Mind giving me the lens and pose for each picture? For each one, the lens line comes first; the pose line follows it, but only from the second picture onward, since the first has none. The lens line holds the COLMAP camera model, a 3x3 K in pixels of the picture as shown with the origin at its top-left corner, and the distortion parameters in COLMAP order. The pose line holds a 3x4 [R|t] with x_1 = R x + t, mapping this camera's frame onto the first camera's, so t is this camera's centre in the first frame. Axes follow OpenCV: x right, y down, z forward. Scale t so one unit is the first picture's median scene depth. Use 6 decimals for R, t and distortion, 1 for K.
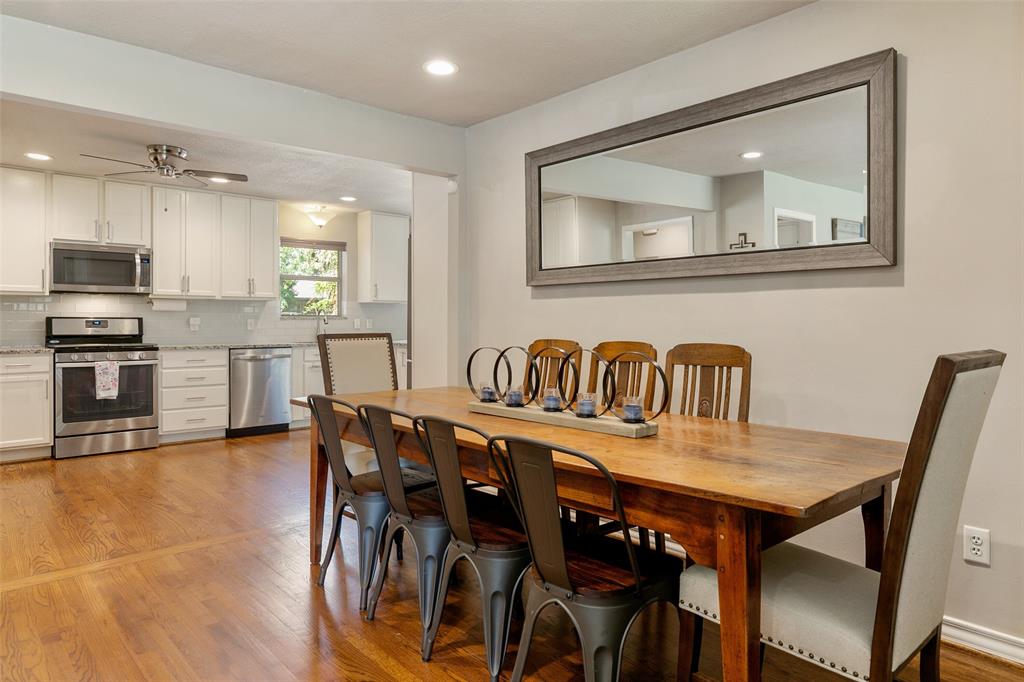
lens RADIAL K [[645.4, 0, 512.1], [0, 645.4, 323.4], [0, 0, 1]] dist [0.027264, 0.000827]
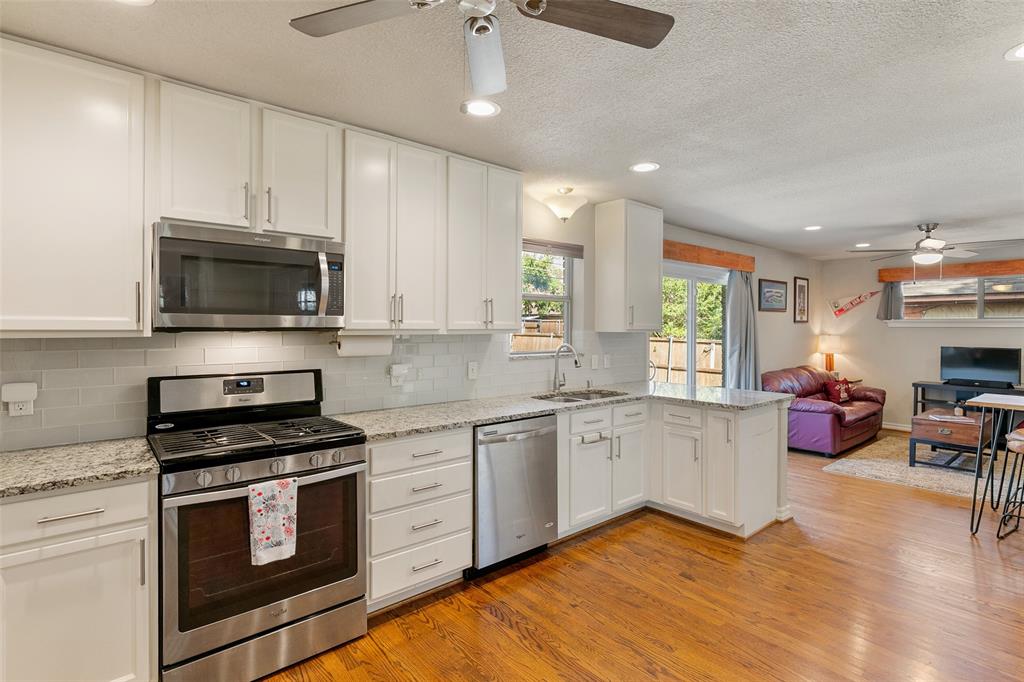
lens RADIAL K [[501.9, 0, 529.5], [0, 501.9, 330.4], [0, 0, 1]] dist [0.001988, 0.000032]
pose [[0.999997, -0.000538, -0.002423, -0.416092], [0.000539, 1.000000, 0.000676, -0.045927], [0.002423, -0.000677, 0.999997, 0.611737]]
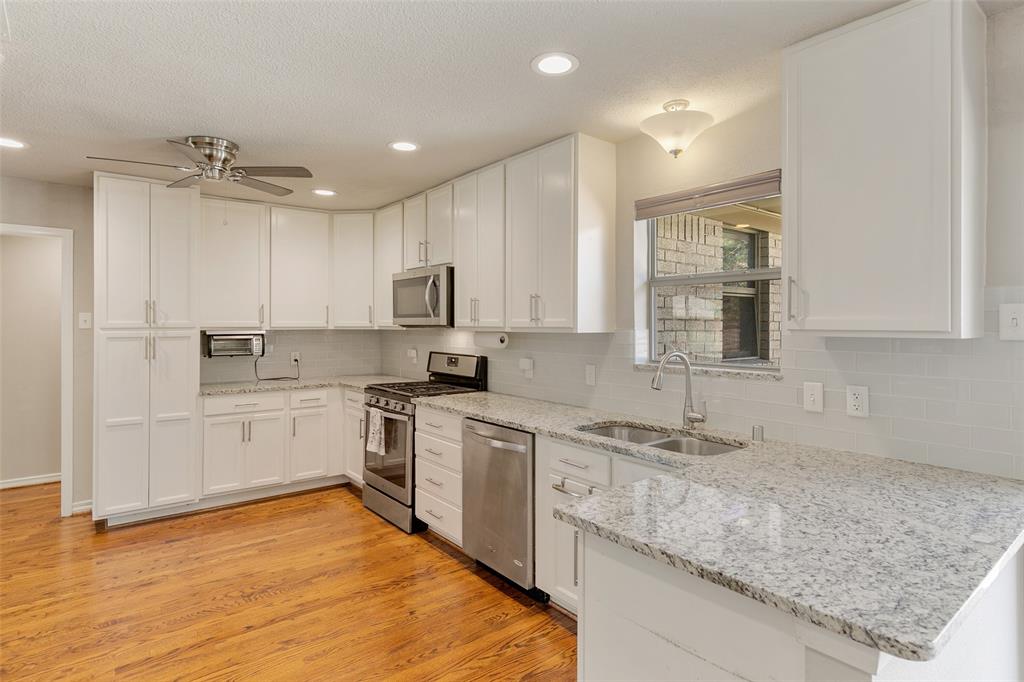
lens RADIAL K [[534.0, 0, 511.8], [0, 534.0, 321.4], [0, 0, 1]] dist [-0.000080, -0.000146]
pose [[-0.043372, -0.010286, -0.999006, 0.067071], [-0.008185, 0.999917, -0.009940, -0.047226], [0.999025, 0.007746, -0.043452, 1.147642]]
